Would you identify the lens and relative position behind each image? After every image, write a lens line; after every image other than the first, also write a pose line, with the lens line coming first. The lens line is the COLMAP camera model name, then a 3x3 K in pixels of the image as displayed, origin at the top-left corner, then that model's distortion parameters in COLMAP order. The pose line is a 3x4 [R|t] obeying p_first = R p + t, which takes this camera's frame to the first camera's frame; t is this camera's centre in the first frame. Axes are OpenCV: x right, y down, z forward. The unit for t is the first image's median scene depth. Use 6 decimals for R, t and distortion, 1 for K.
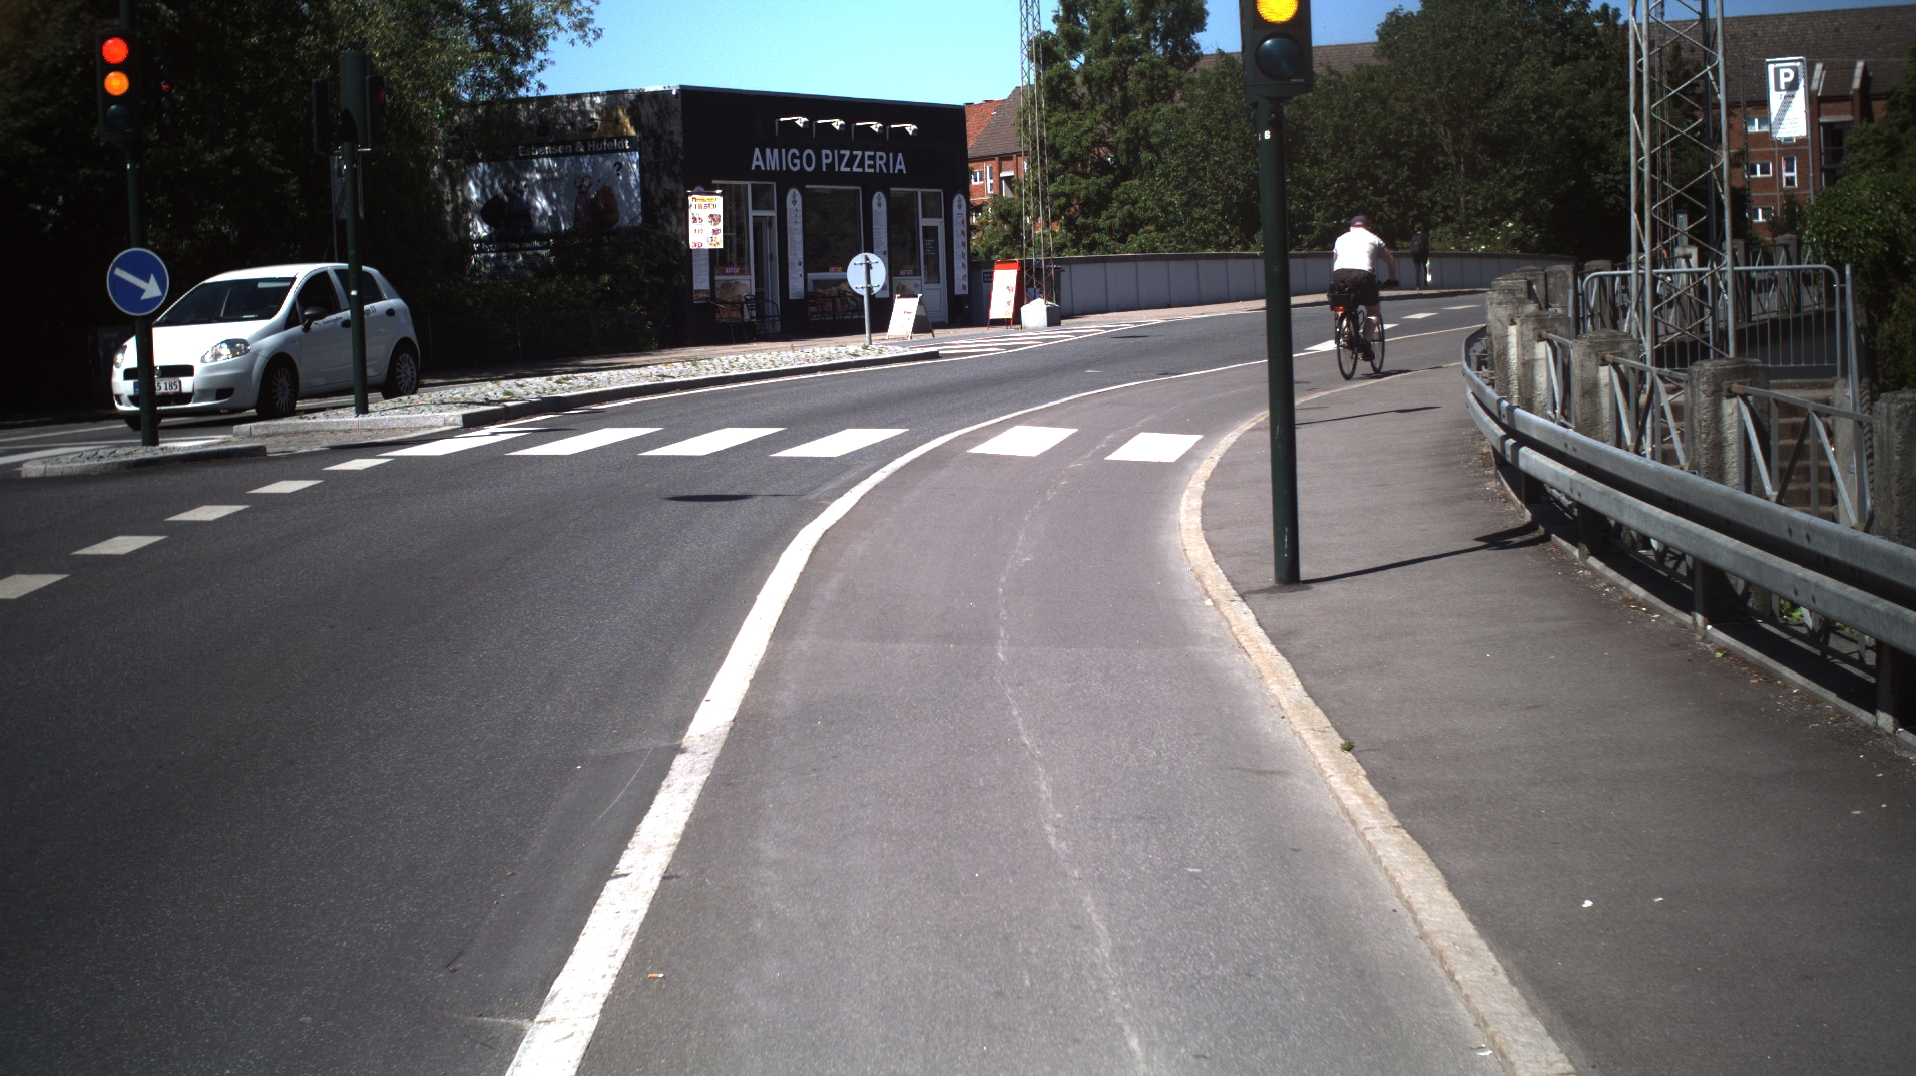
lens RADIAL K [[3311.0, 0, 958.0], [0, 3311.0, 538.0], [0, 0, 1]] dist [-0.300404, 0.365920]
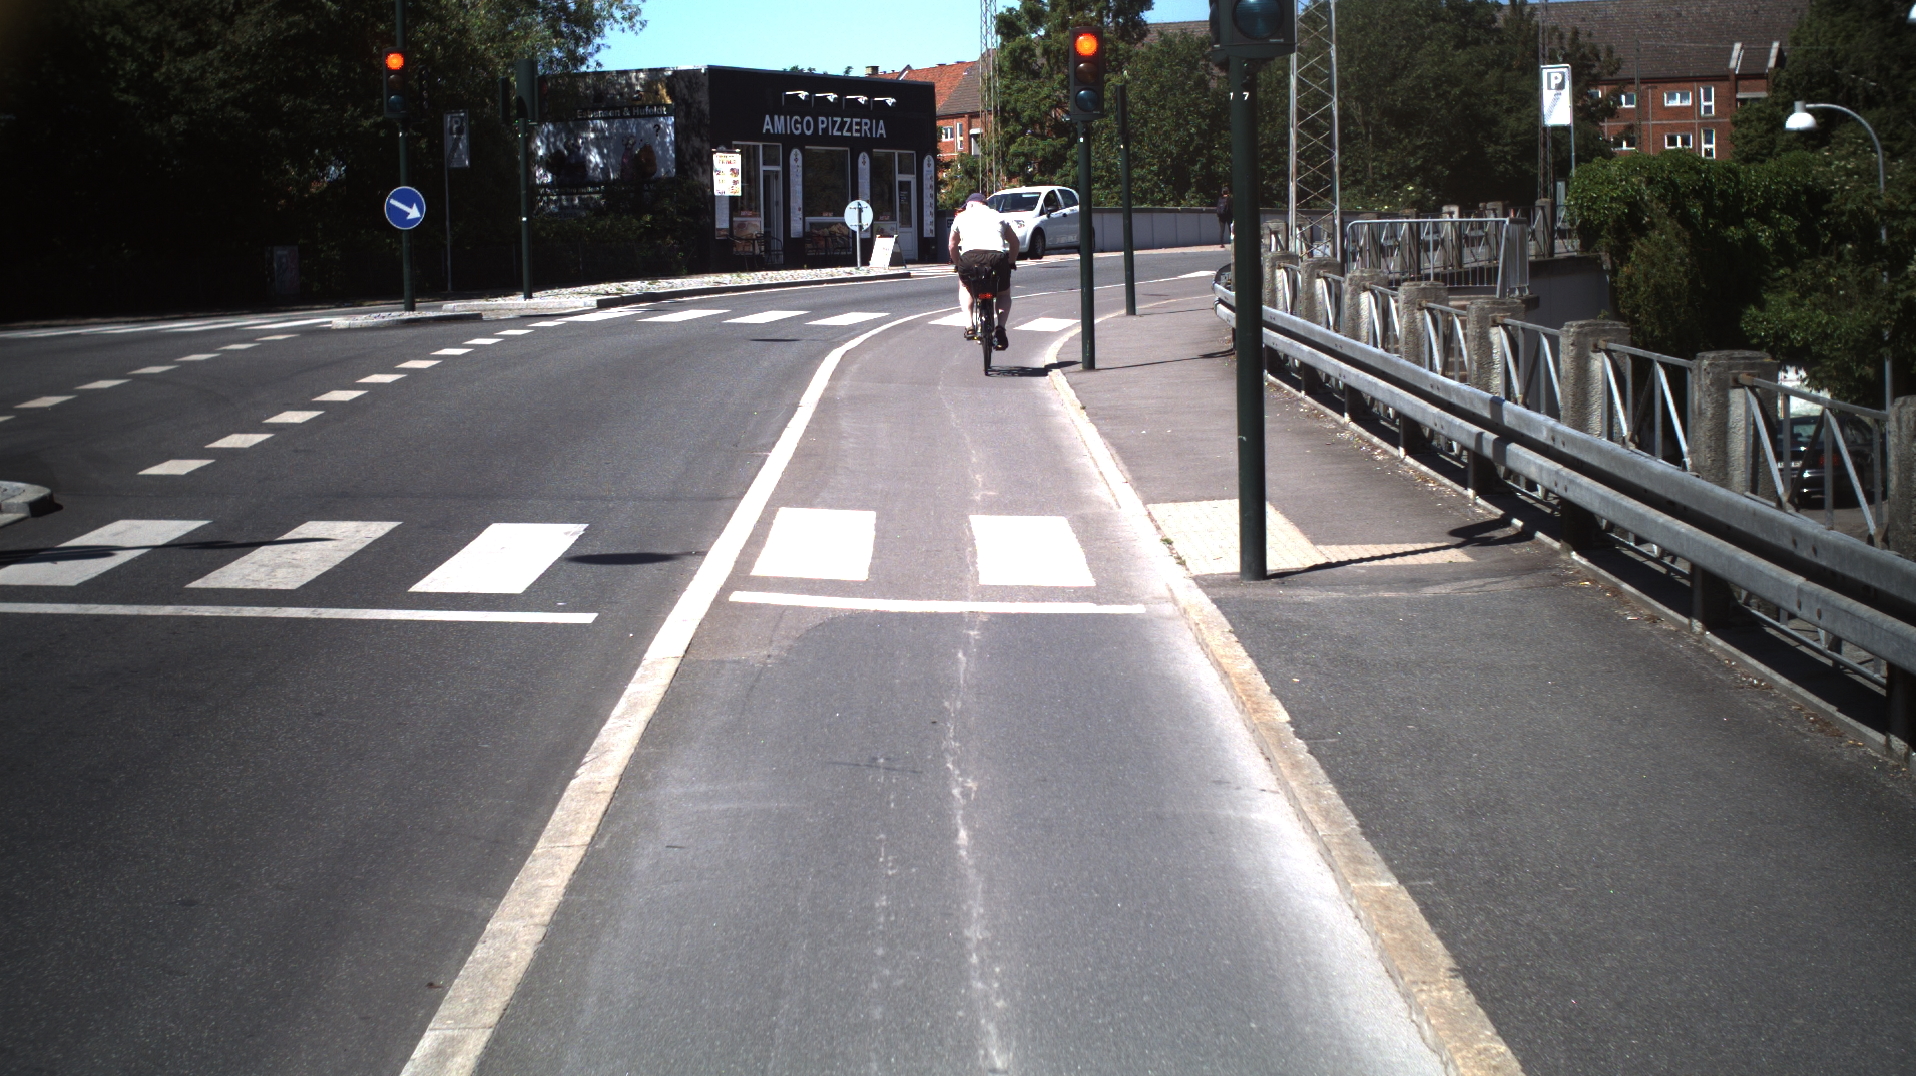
lens RADIAL K [[3311.0, 0, 958.0], [0, 3311.0, 538.0], [0, 0, 1]] dist [-0.300404, 0.365920]
pose [[0.999790, 0.017588, 0.010488, 0.001021], [-0.017732, 0.999747, 0.013845, 0.023572], [-0.010242, -0.014028, 0.999849, -0.256617]]
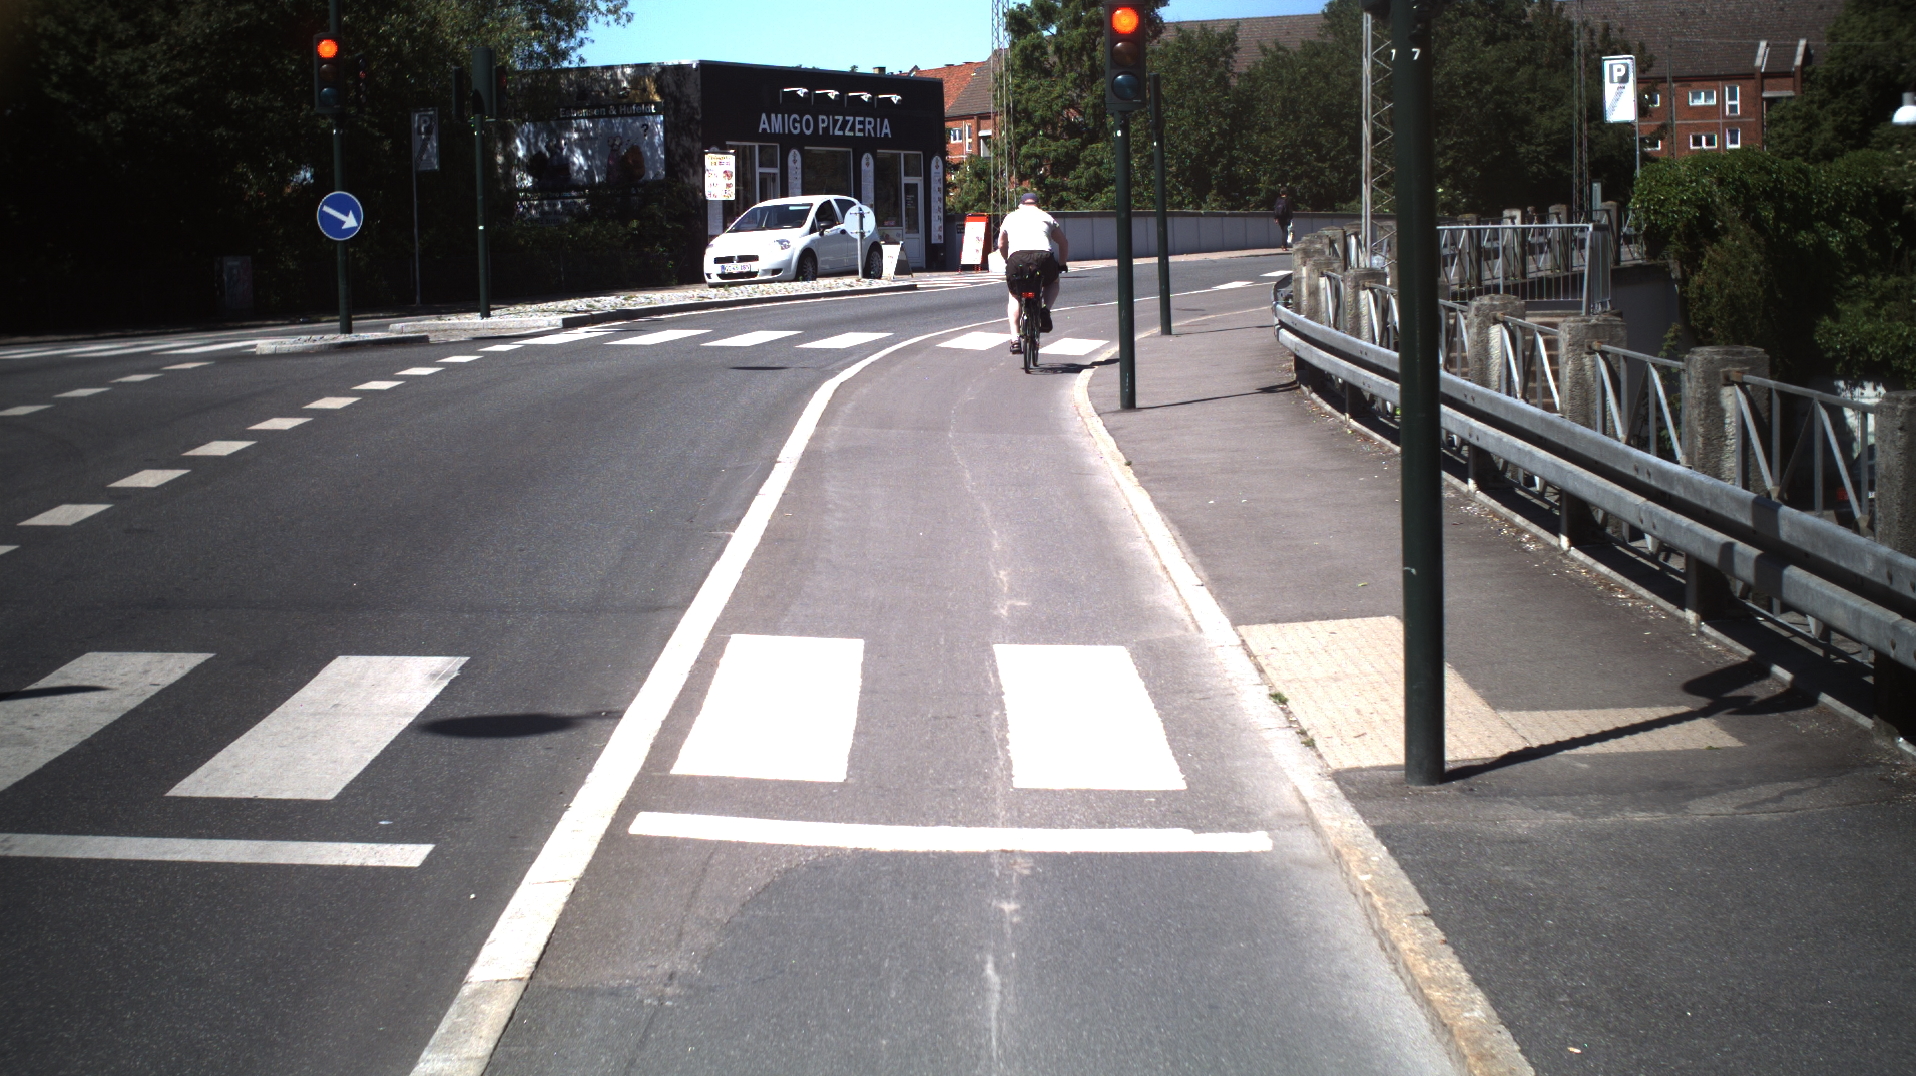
lens RADIAL K [[3311.0, 0, 958.0], [0, 3311.0, 538.0], [0, 0, 1]] dist [-0.300404, 0.365920]
pose [[0.999853, 0.015324, 0.007731, 0.001055], [-0.015424, 0.999796, 0.013065, 0.015609], [-0.007529, -0.013182, 0.999885, -0.171163]]
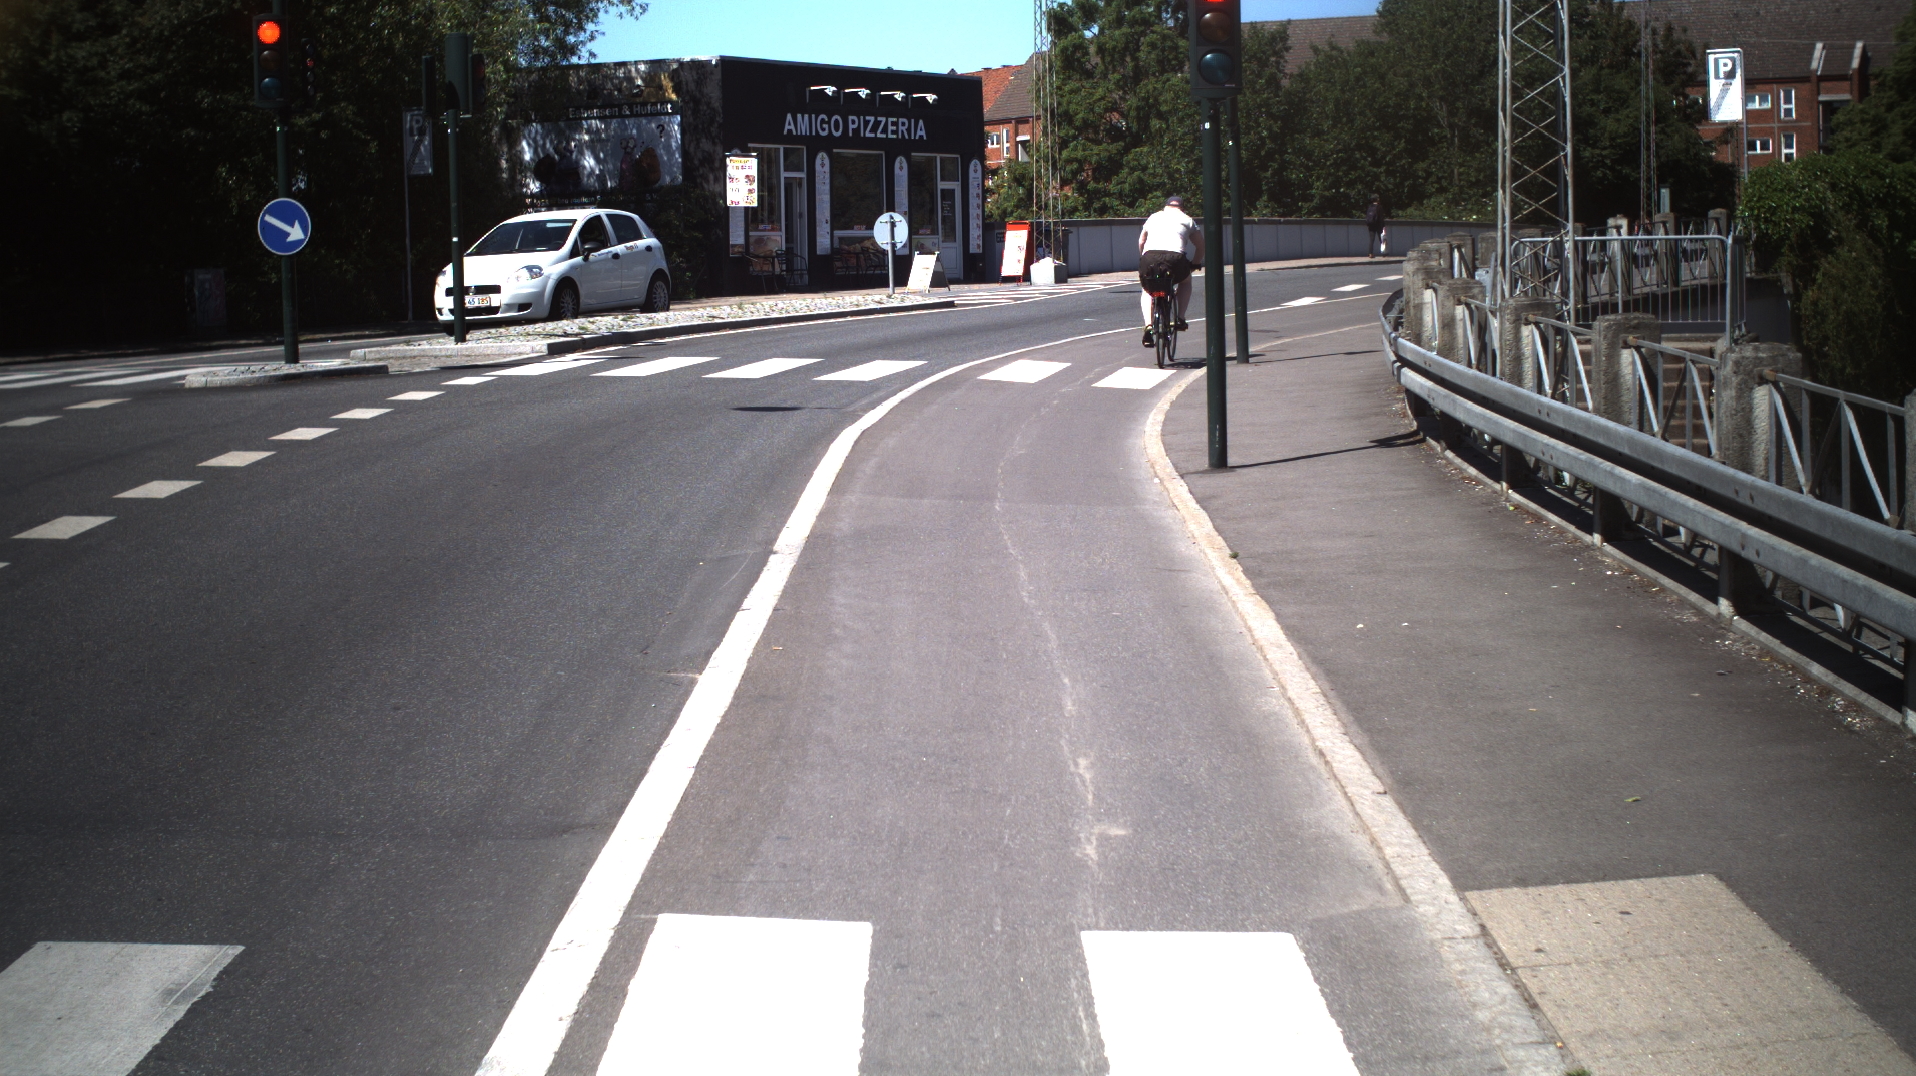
lens RADIAL K [[3311.0, 0, 958.0], [0, 3311.0, 538.0], [0, 0, 1]] dist [-0.300404, 0.365920]
pose [[0.999870, 0.015760, -0.003352, 0.000343], [-0.015720, 0.999810, 0.011508, 0.007665], [0.003533, -0.011454, 0.999928, -0.085540]]
